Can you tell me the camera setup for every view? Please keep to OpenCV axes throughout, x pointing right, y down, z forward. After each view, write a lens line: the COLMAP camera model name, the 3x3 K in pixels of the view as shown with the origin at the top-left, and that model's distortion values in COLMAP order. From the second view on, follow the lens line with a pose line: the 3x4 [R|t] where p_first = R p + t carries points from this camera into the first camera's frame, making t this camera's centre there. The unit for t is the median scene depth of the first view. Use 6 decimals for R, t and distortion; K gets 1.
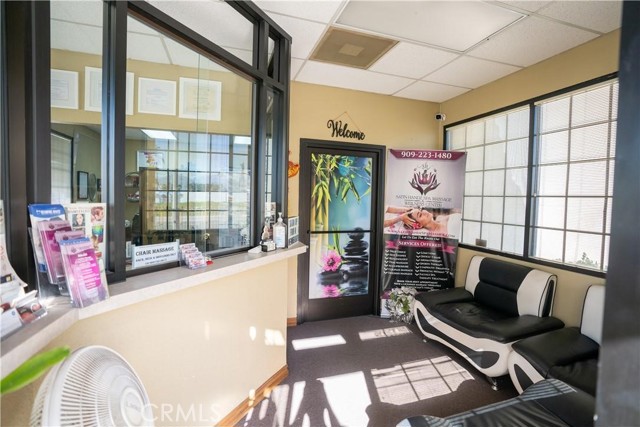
lens RADIAL K [[297.2, 0, 317.3], [0, 297.2, 211.9], [0, 0, 1]] dist [-0.064404, 0.023762]
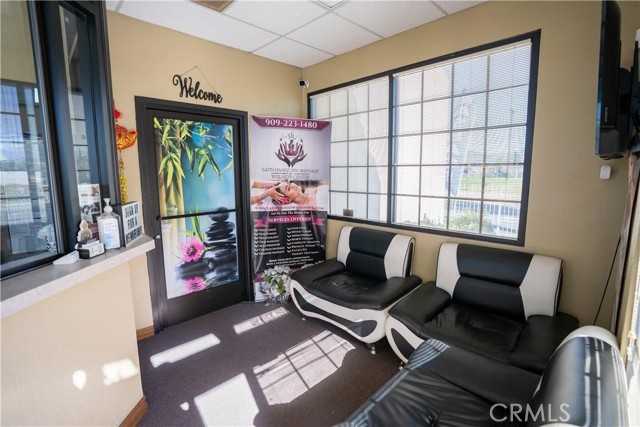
lens RADIAL K [[297.2, 0, 317.7], [0, 297.2, 210.0], [0, 0, 1]] dist [-0.064404, 0.023762]
pose [[0.892834, -0.085813, 0.442136, 0.009085], [0.049037, 0.994367, 0.093971, -0.007355], [-0.447709, -0.062219, 0.892012, 0.129106]]
